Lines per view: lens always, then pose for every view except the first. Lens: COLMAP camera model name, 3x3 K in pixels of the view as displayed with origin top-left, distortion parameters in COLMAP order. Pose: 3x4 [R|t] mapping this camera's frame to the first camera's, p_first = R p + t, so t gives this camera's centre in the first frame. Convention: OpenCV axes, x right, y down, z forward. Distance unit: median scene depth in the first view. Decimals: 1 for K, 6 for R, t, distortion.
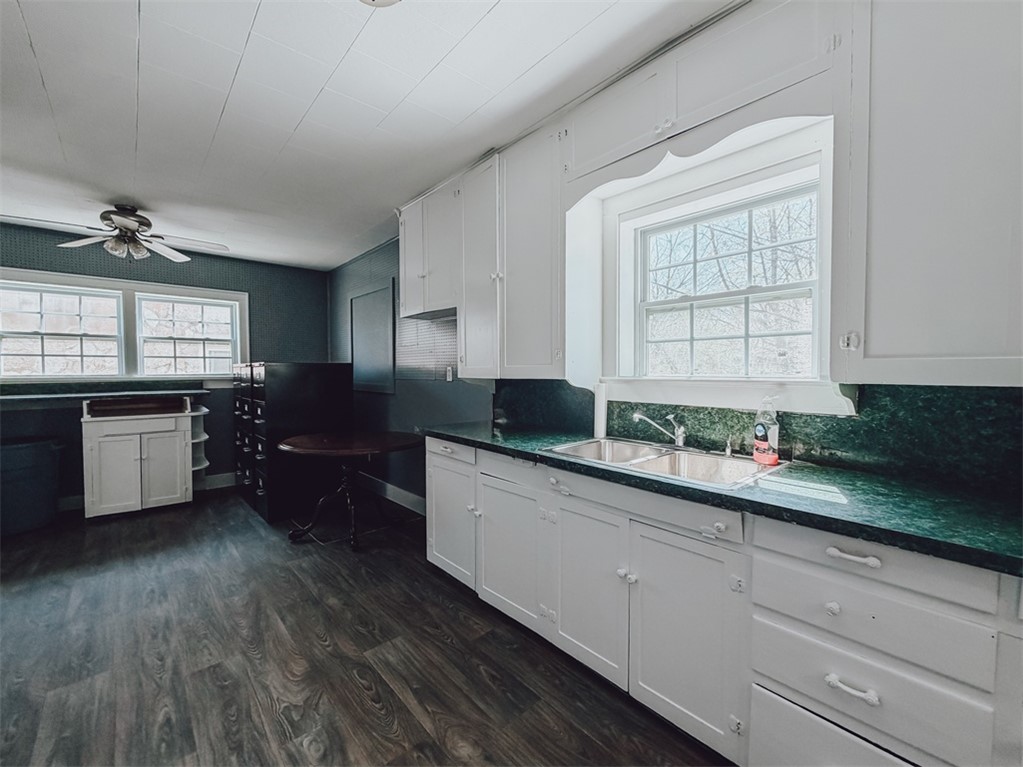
lens RADIAL K [[427.2, 0, 511.5], [0, 427.2, 383.5], [0, 0, 1]] dist [0.000801, 0.000202]
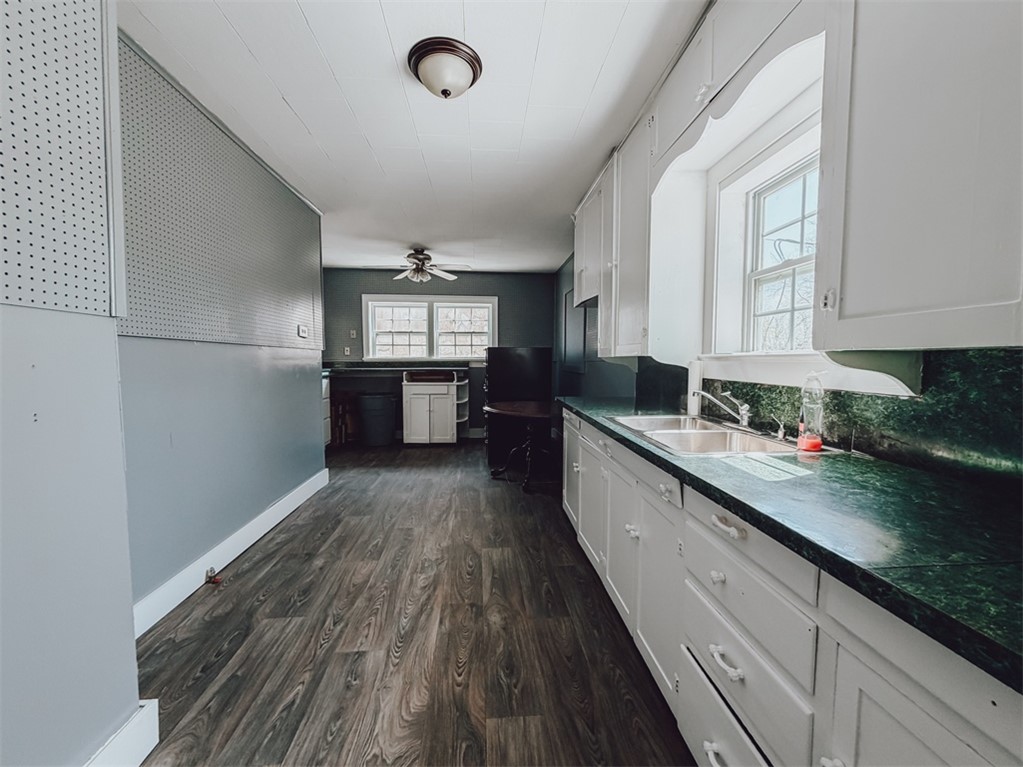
lens RADIAL K [[409.1, 0, 511.5], [0, 409.1, 383.5], [0, 0, 1]] dist [0.000683, -0.000204]
pose [[0.798015, 0.040704, -0.601261, 0.433744], [-0.023638, 0.999063, 0.036261, 0.027769], [0.602174, -0.014724, 0.798229, -0.011604]]
